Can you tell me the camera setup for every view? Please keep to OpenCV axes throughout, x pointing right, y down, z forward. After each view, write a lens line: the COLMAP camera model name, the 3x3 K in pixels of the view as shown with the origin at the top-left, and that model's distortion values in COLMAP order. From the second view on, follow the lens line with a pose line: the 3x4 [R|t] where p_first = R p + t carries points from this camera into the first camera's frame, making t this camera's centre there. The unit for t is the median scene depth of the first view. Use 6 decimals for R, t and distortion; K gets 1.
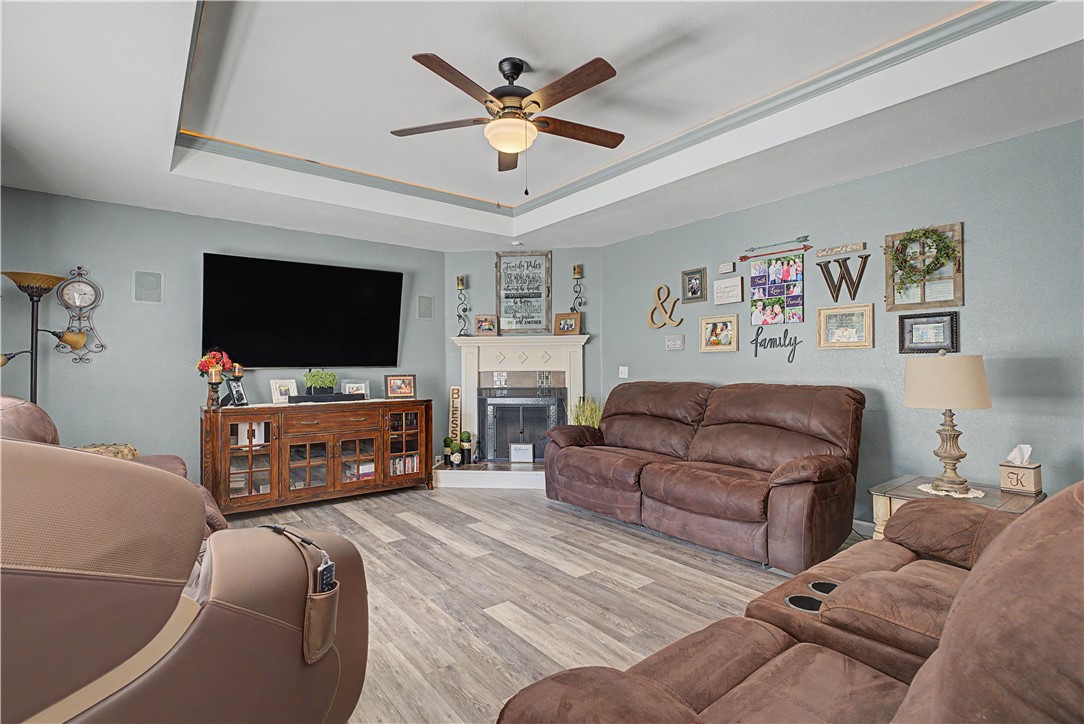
lens RADIAL K [[509.4, 0, 539.5], [0, 509.4, 368.0], [0, 0, 1]] dist [-0.003231, -0.000595]
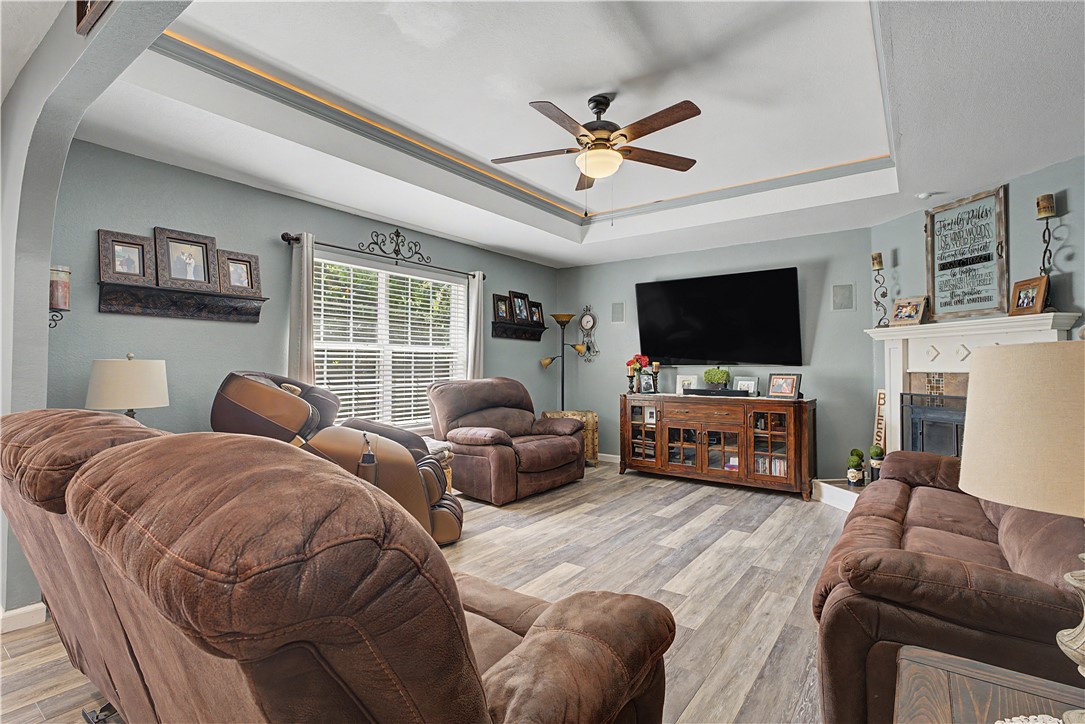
lens RADIAL K [[509.9, 0, 542.5], [0, 509.9, 356.9], [0, 0, 1]] dist [-0.003231, -0.000595]
pose [[0.268493, -0.010400, -0.963225, 0.658103], [-0.003228, 0.999926, -0.011696, -0.006821], [0.963276, 0.006249, 0.268440, 0.372401]]
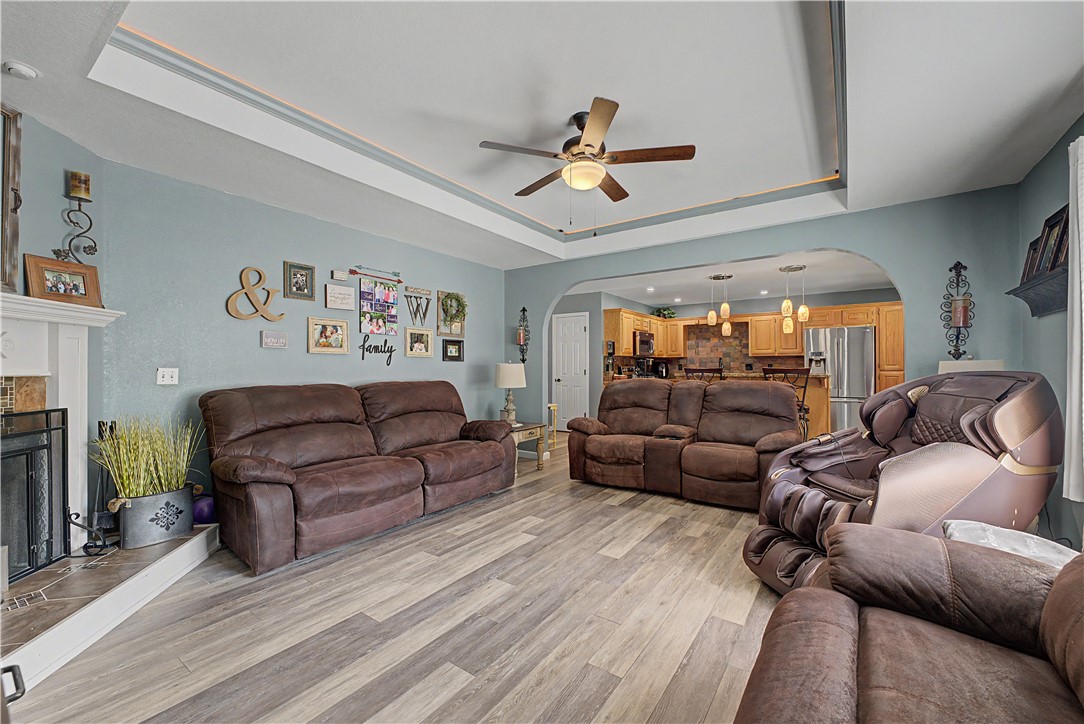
lens RADIAL K [[437.4, 0, 542.0], [0, 437.4, 371.8], [0, 0, 1]] dist [-0.003396, -0.000125]
pose [[-0.285057, -0.001487, 0.958509, -0.668797], [0.005199, 0.999982, 0.003098, 0.004640], [-0.958497, 0.005866, -0.285044, 0.909068]]
